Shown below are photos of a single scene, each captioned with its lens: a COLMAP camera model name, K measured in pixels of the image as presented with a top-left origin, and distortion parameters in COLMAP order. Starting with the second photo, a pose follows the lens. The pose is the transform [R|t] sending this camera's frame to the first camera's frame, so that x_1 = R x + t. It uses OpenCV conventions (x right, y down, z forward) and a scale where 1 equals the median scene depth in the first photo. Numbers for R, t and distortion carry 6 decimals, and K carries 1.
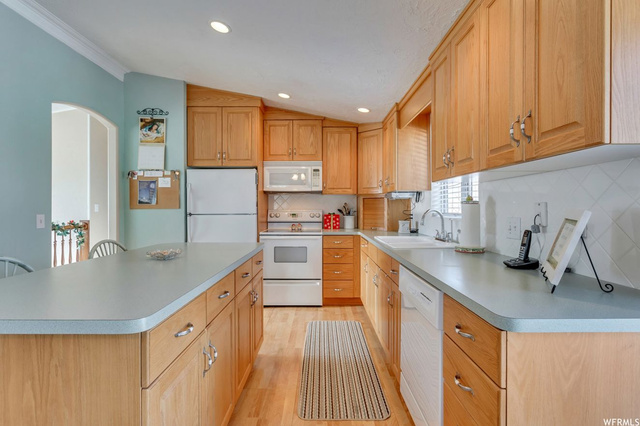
lens RADIAL K [[300.7, 0, 323.6], [0, 300.7, 210.1], [0, 0, 1]] dist [-0.001164, -0.000608]
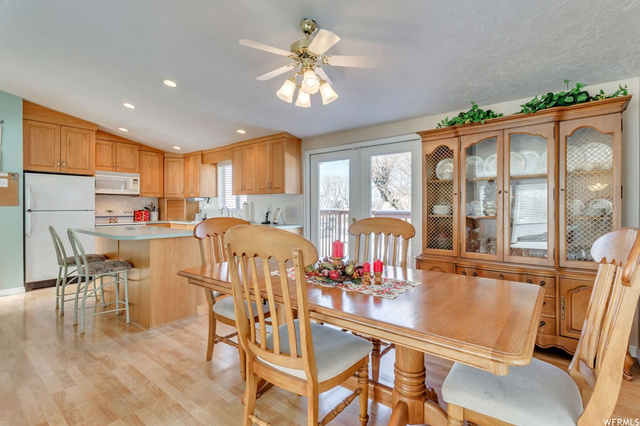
lens RADIAL K [[300.7, 0, 317.1], [0, 300.7, 209.5], [0, 0, 1]] dist [-0.001164, -0.000608]
pose [[0.632737, -0.002446, 0.774362, -0.632600], [0.004588, 0.999989, -0.000590, 0.015499], [-0.774353, 0.003926, 0.632742, -0.626261]]
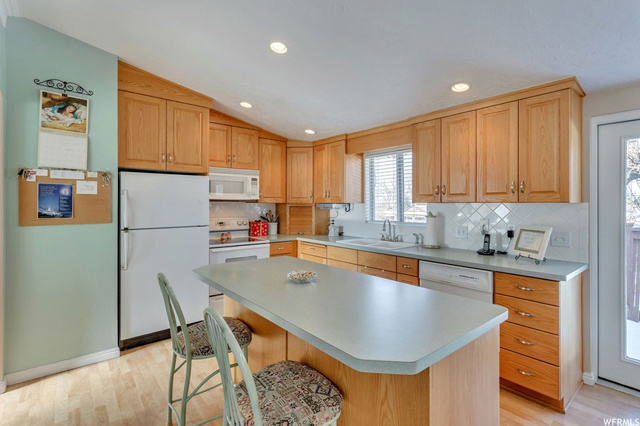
lens RADIAL K [[300.7, 0, 315.3], [0, 300.7, 204.4], [0, 0, 1]] dist [-0.001164, -0.000608]
pose [[0.776032, 0.001874, 0.630691, -0.544569], [0.001980, 0.999983, -0.005407, -0.044924], [-0.630691, 0.005444, 0.776015, 0.085691]]
